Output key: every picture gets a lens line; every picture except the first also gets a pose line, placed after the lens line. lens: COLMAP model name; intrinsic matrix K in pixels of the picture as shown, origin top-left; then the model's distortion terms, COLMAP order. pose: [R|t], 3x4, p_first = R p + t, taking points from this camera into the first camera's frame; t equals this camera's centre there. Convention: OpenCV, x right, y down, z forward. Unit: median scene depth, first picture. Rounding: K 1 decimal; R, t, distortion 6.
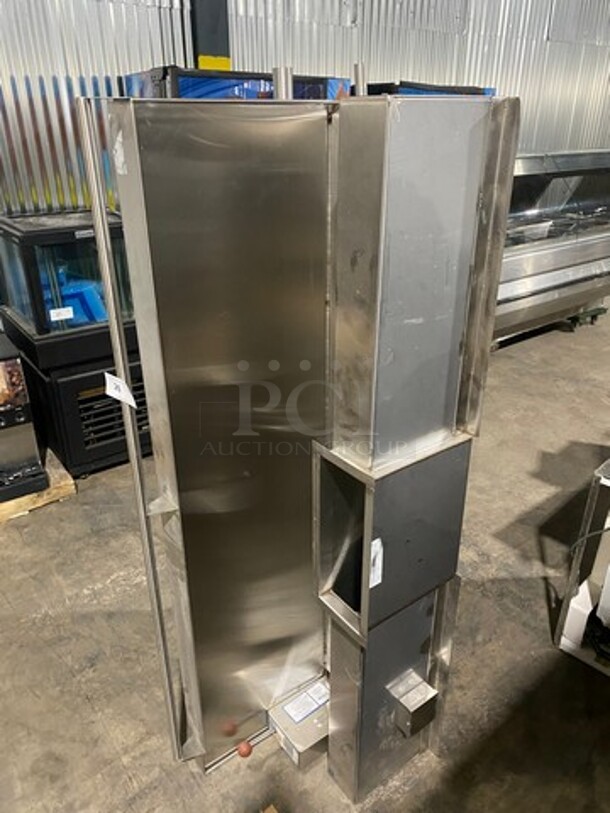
lens RADIAL K [[628.0, 0, 304.8], [0, 628.0, 412.1], [0, 0, 1]] dist [0.004793, 0.000452]
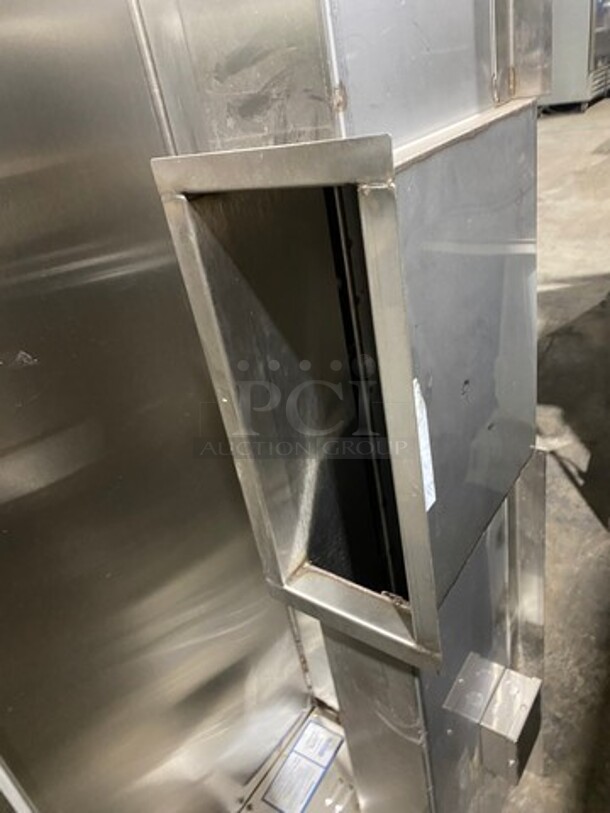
lens RADIAL K [[615.0, 0, 305.0], [0, 615.0, 406.5], [0, 0, 1]] dist [0.034056, -0.002495]
pose [[0.941398, -0.281940, 0.185146, -0.005492], [0.276457, 0.959432, 0.055342, 0.126209], [-0.193238, -0.000914, 0.981151, 0.470866]]
